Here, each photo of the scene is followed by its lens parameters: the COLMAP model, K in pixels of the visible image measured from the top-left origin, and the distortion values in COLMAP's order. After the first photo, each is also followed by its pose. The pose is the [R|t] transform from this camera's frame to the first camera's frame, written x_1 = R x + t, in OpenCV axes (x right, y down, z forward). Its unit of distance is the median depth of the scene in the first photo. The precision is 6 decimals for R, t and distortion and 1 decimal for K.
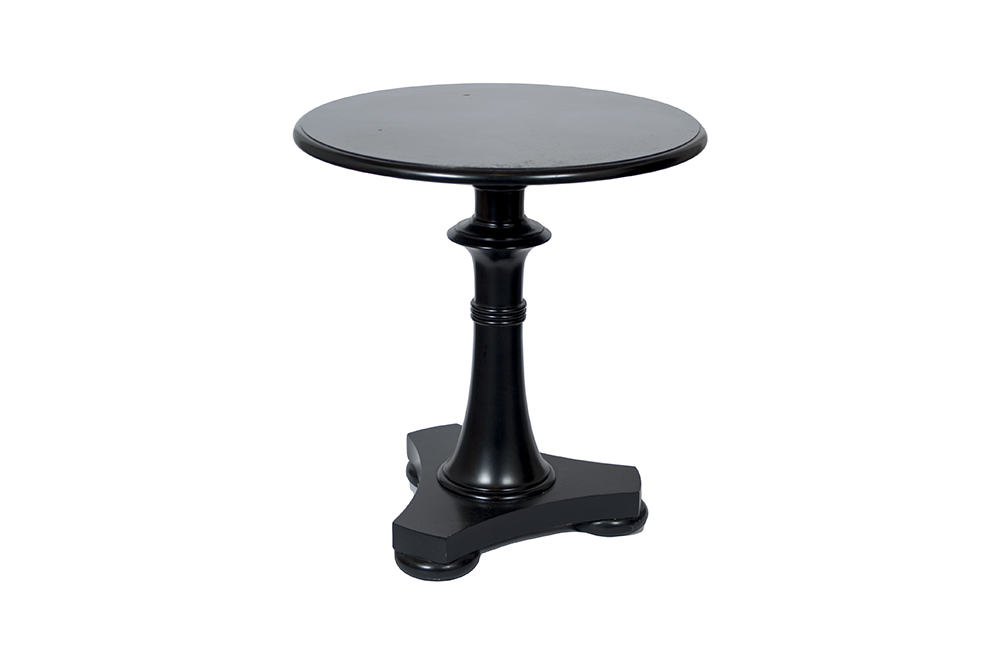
lens RADIAL K [[2394.4, 0, 500.0], [0, 2394.4, 332.0], [0, 0, 1]] dist [0.009138, -0.012968]
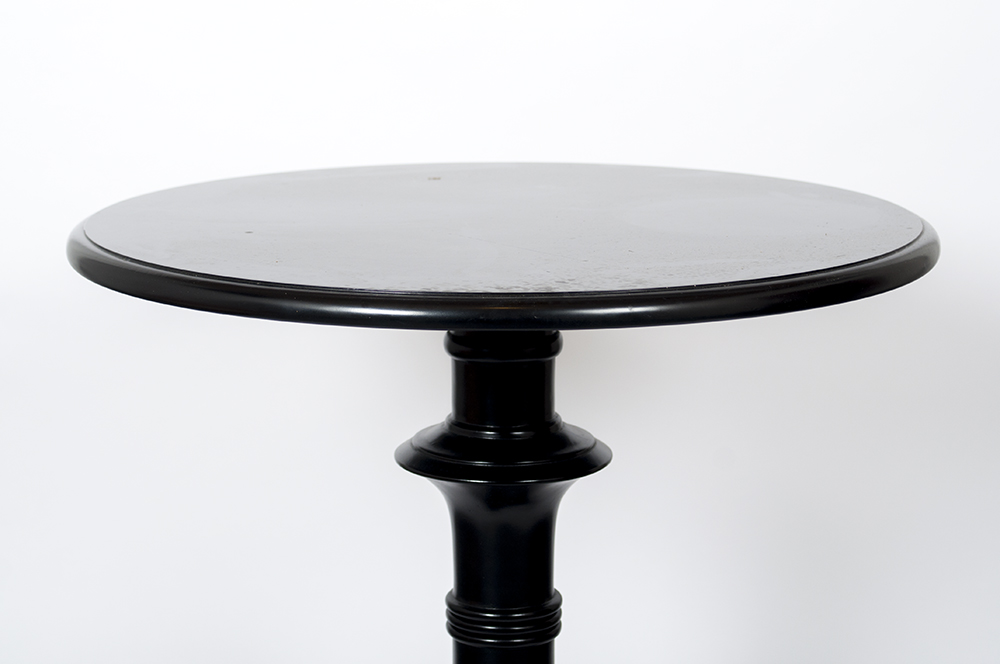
lens RADIAL K [[2394.4, 0, 500.0], [0, 2394.4, 332.0], [0, 0, 1]] dist [0.009138, -0.012968]
pose [[0.999922, -0.012312, 0.002222, -0.001820], [0.012495, 0.991642, -0.128414, -0.003584], [-0.000622, 0.128432, 0.991718, 0.526815]]
